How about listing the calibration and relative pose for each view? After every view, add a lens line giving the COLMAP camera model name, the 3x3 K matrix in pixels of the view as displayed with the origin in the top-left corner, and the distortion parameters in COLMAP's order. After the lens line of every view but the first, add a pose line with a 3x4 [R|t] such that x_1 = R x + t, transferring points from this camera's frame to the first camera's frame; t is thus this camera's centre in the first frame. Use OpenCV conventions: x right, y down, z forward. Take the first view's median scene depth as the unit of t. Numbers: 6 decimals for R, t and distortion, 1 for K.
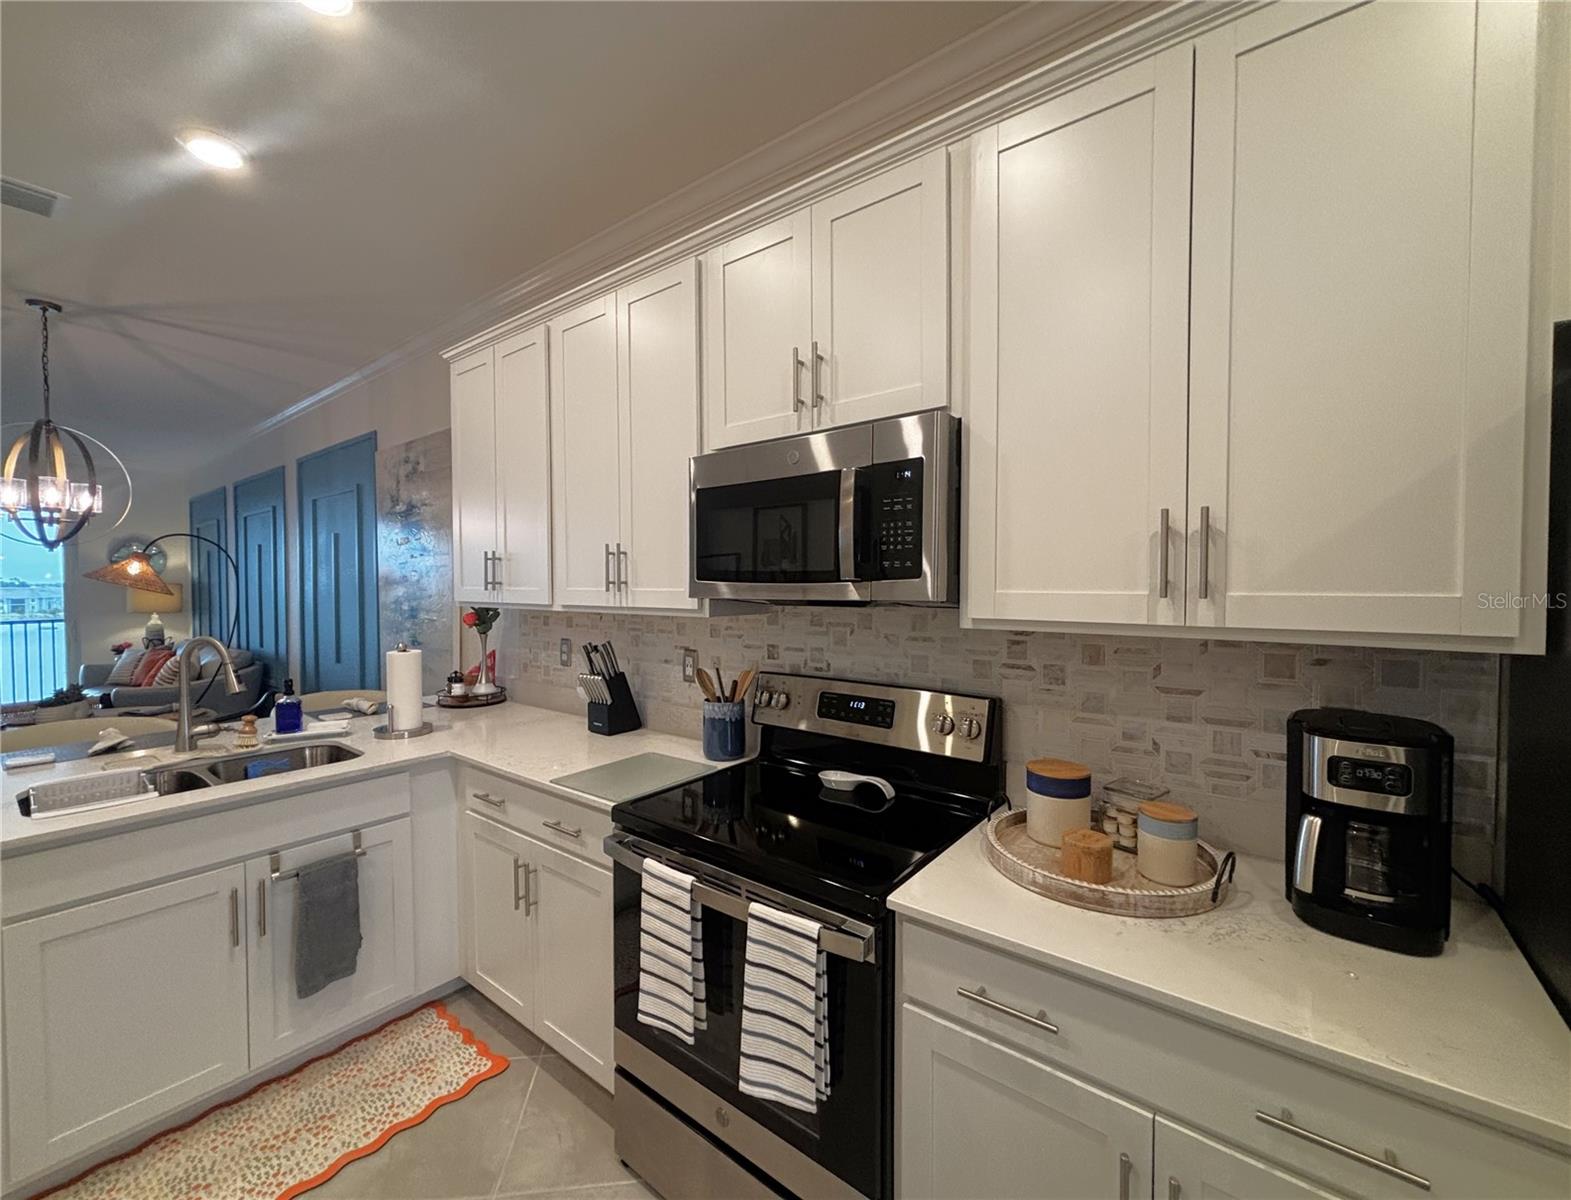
lens RADIAL K [[634.8, 0, 828.5], [0, 634.8, 592.8], [0, 0, 1]] dist [0.000444, 0.000188]
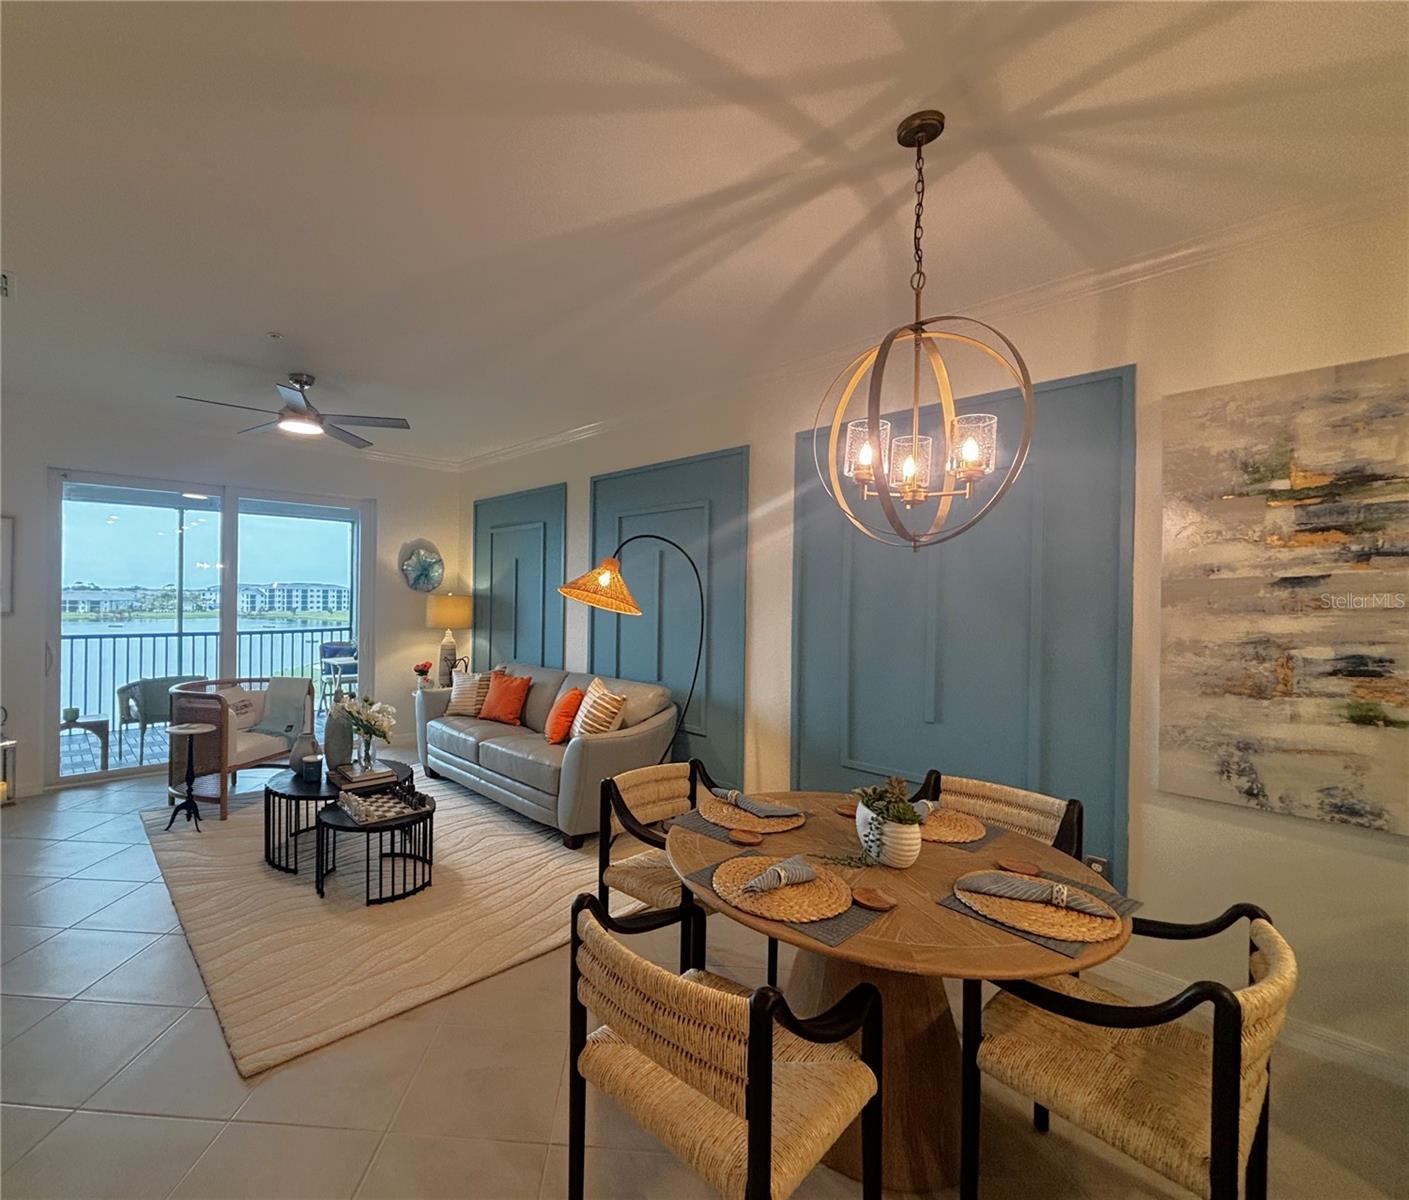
lens RADIAL K [[644.0, 0, 703.2], [0, 644.0, 598.8], [0, 0, 1]] dist [-0.001707, 0.000076]
pose [[0.987005, 0.014904, -0.159998, -1.136656], [-0.017005, 0.999786, -0.011774, -0.011605], [0.159788, 0.014341, 0.987047, 0.342292]]
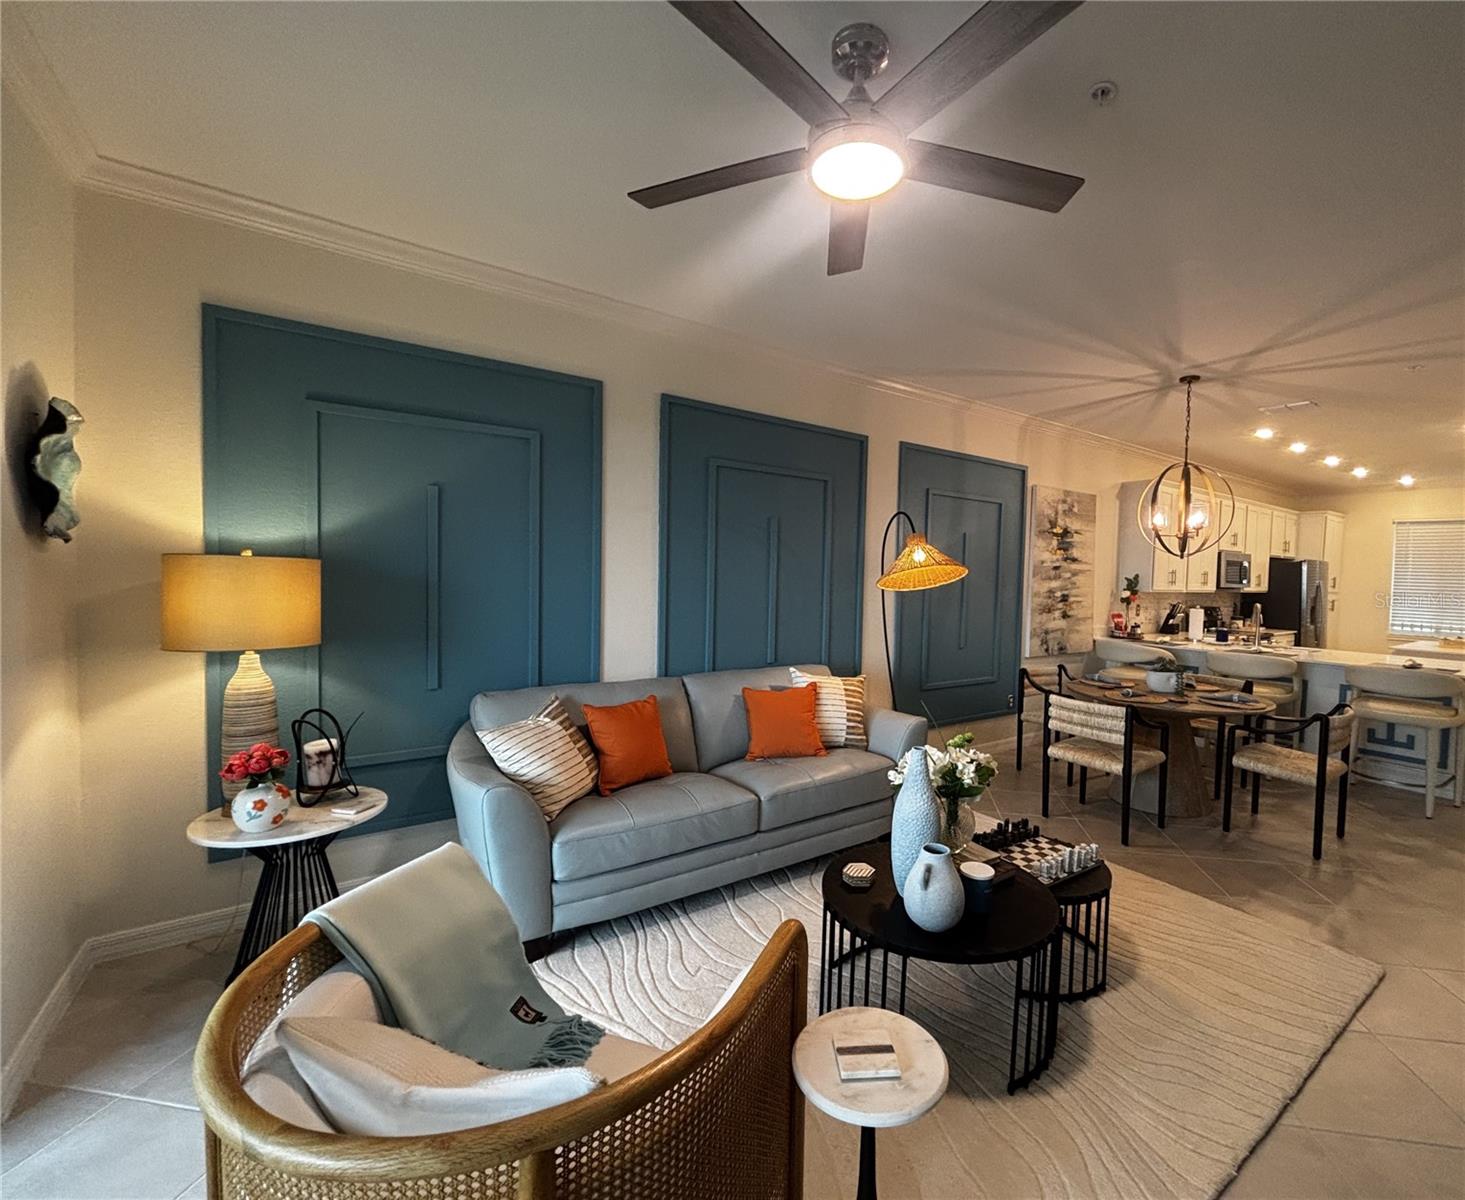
lens RADIAL K [[635.7, 0, 737.8], [0, 635.7, 598.2], [0, 0, 1]] dist [0.004297, 0.000121]
pose [[0.337620, -0.031852, 0.940743, -2.444584], [-0.008219, 0.999289, 0.036783, -0.019988], [-0.941247, -0.020150, 0.337118, 1.231806]]
